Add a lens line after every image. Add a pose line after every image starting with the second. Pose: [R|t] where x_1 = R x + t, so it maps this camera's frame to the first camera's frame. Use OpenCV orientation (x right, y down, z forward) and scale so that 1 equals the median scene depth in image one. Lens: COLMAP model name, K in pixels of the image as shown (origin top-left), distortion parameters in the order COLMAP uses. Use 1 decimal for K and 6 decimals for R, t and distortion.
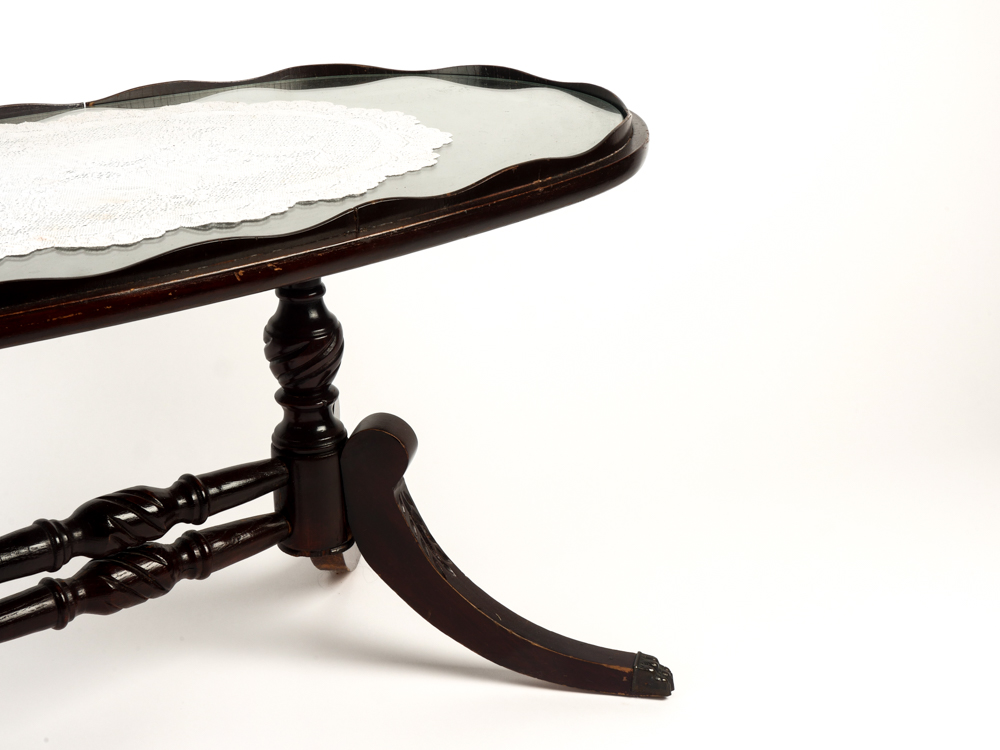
lens RADIAL K [[2027.0, 0, 500.0], [0, 2027.0, 375.0], [0, 0, 1]] dist [0.061469, 0.267583]
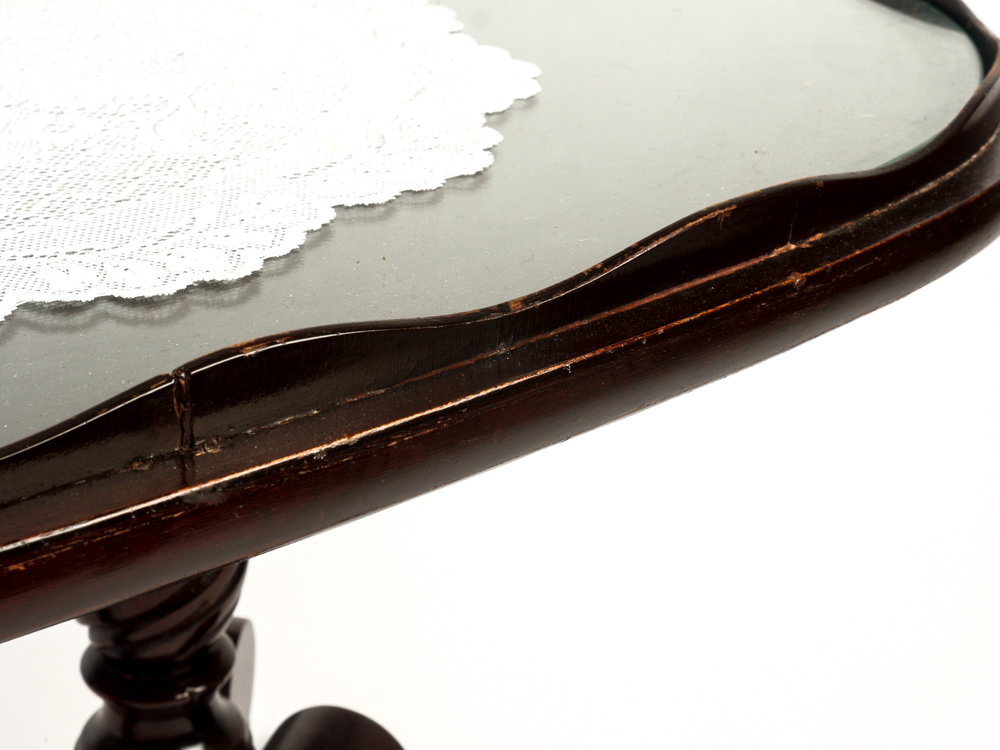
lens RADIAL K [[2027.0, 0, 500.0], [0, 2027.0, 375.0], [0, 0, 1]] dist [0.061469, 0.267583]
pose [[0.997639, 0.058945, -0.035235, -0.015405], [-0.056175, 0.995599, 0.075008, -0.096463], [0.039502, -0.072851, 0.996560, 0.656625]]
